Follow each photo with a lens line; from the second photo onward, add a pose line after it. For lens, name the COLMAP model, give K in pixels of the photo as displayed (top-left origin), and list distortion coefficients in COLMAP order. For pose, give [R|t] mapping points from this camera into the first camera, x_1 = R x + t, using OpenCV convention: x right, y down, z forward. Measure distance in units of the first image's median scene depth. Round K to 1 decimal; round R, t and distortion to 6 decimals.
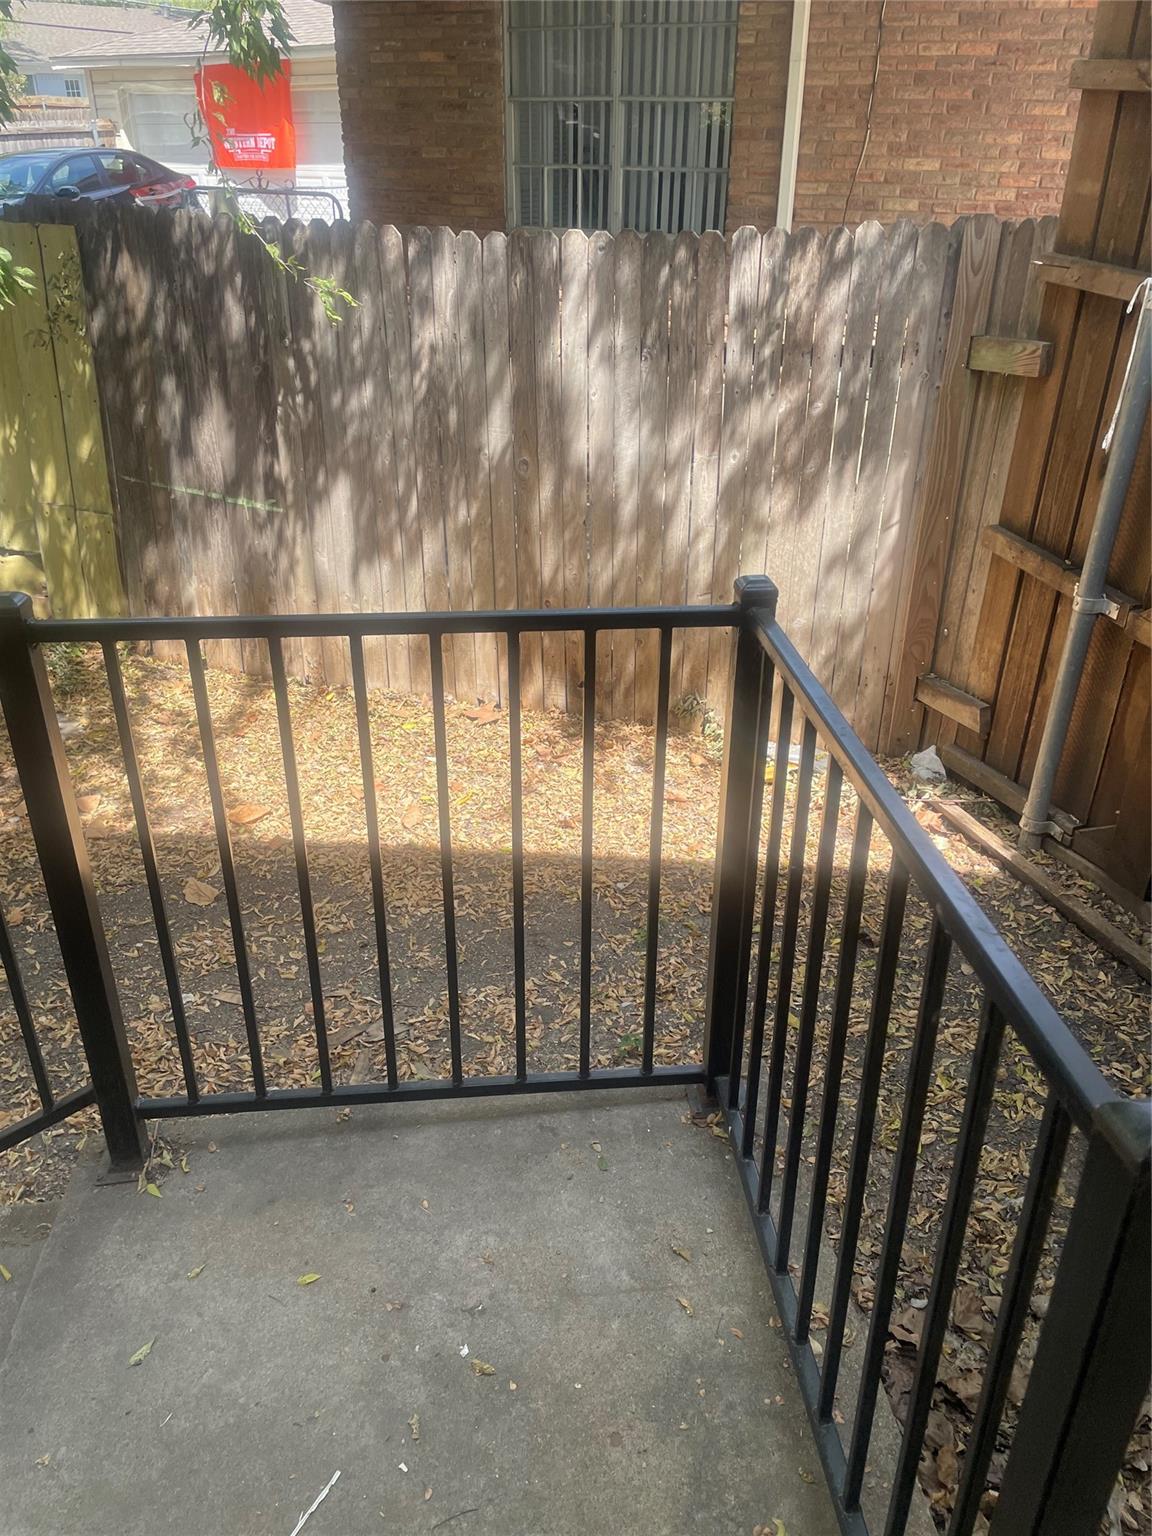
lens RADIAL K [[1161.0, 0, 578.9], [0, 1161.0, 779.5], [0, 0, 1]] dist [0.100545, -0.131550]
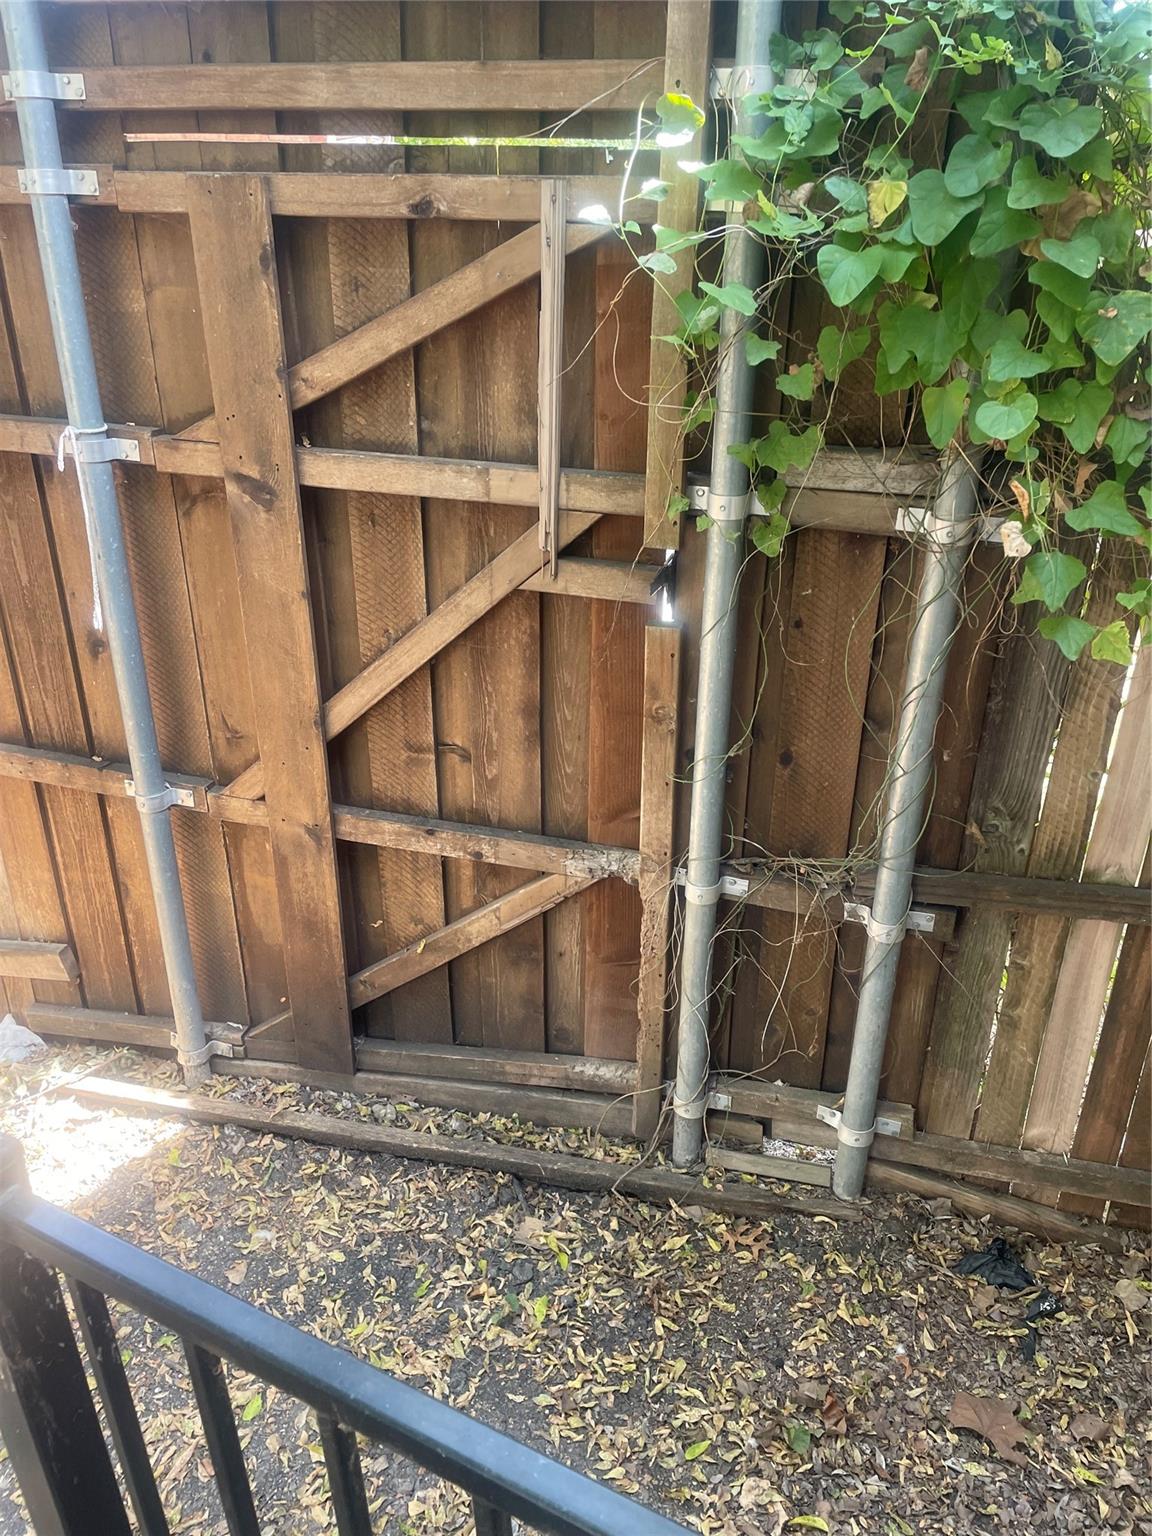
lens RADIAL K [[1161.0, 0, 578.9], [0, 1161.0, 779.5], [0, 0, 1]] dist [0.100545, -0.131550]
pose [[0.563697, -0.355053, 0.745777, -0.010871], [0.408253, 0.904664, 0.122118, -0.140039], [-0.718036, 0.235628, 0.654908, 0.238206]]
